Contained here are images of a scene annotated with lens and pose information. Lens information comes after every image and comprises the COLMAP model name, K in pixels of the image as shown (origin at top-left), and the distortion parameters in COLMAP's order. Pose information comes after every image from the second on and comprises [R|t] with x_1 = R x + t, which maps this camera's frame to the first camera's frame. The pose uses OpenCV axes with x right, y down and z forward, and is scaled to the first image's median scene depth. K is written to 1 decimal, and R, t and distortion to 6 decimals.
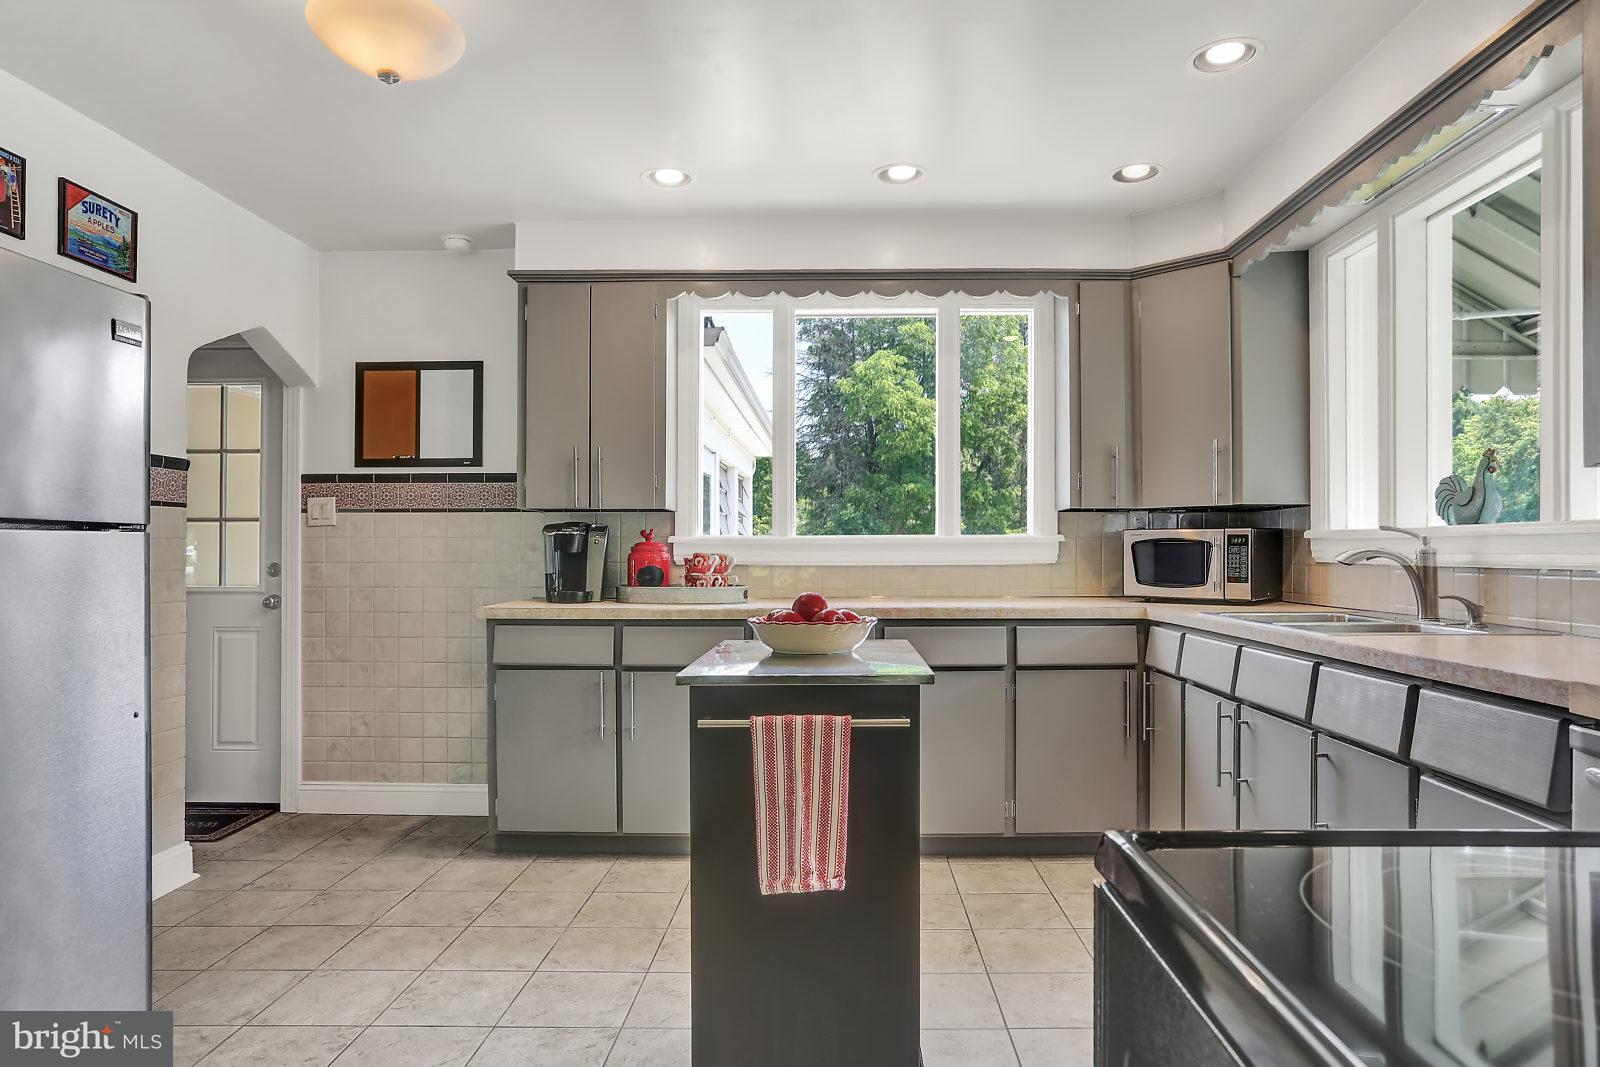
lens RADIAL K [[957.9, 0, 808.7], [0, 957.9, 539.0], [0, 0, 1]] dist [-0.060557, 0.044010]
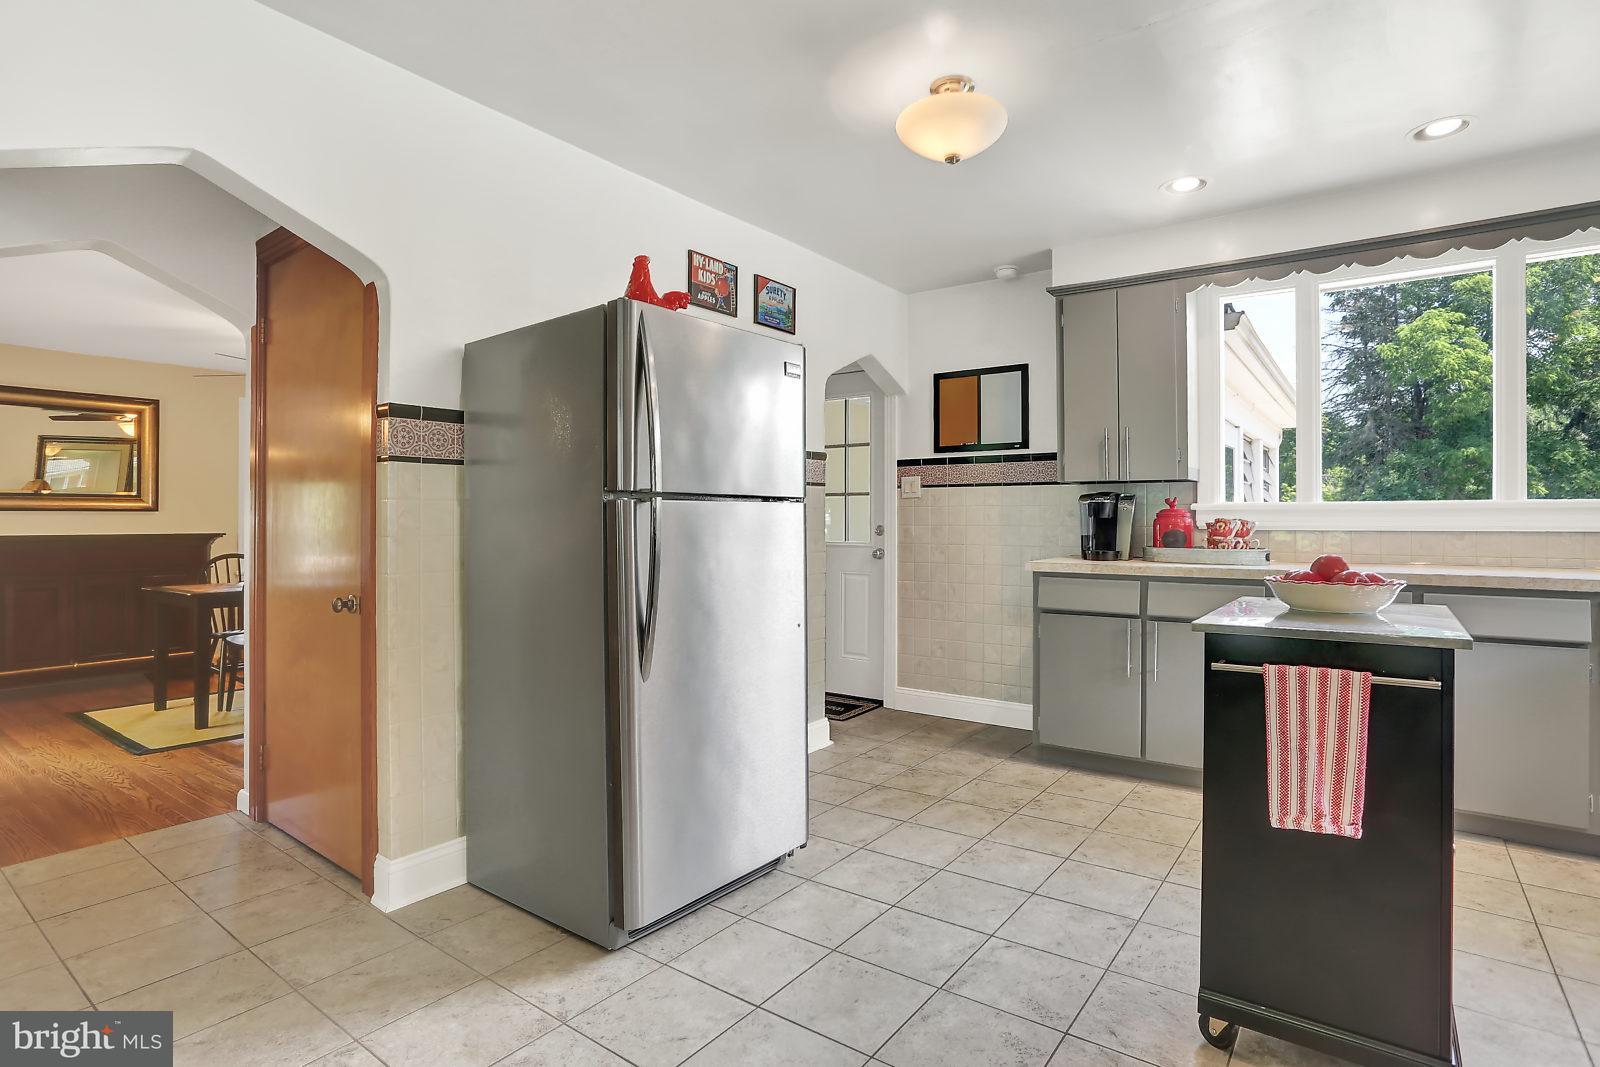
lens RADIAL K [[800.5, 0, 799.6], [0, 800.5, 514.0], [0, 0, 1]] dist [-0.080363, 0.032988]
pose [[0.817711, -0.001329, -0.575627, 0.009267], [0.005653, 0.999968, 0.005721, 0.001651], [0.575601, -0.007932, 0.817692, -0.021089]]
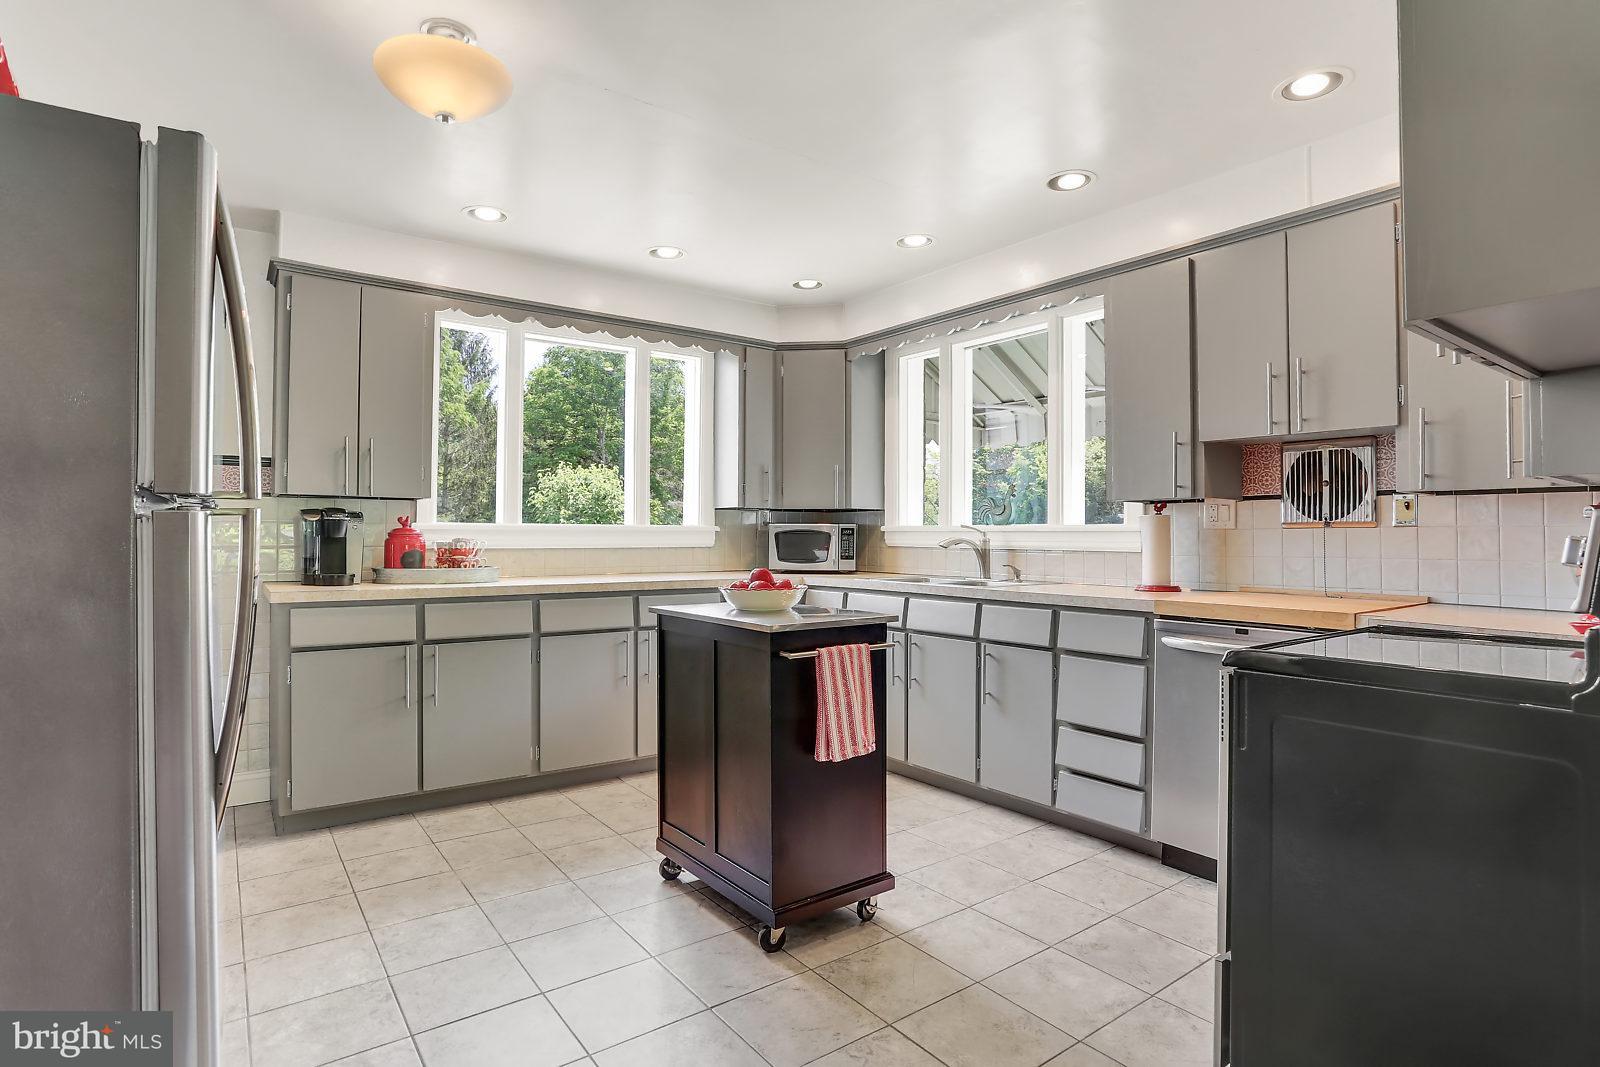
lens RADIAL K [[817.9, 0, 790.0], [0, 817.9, 516.9], [0, 0, 1]] dist [-0.061554, 0.025131]
pose [[0.796750, 0.020005, 0.603978, -0.420842], [-0.012916, 0.999787, -0.016077, -0.000412], [-0.604171, 0.005009, 0.796839, -0.003931]]
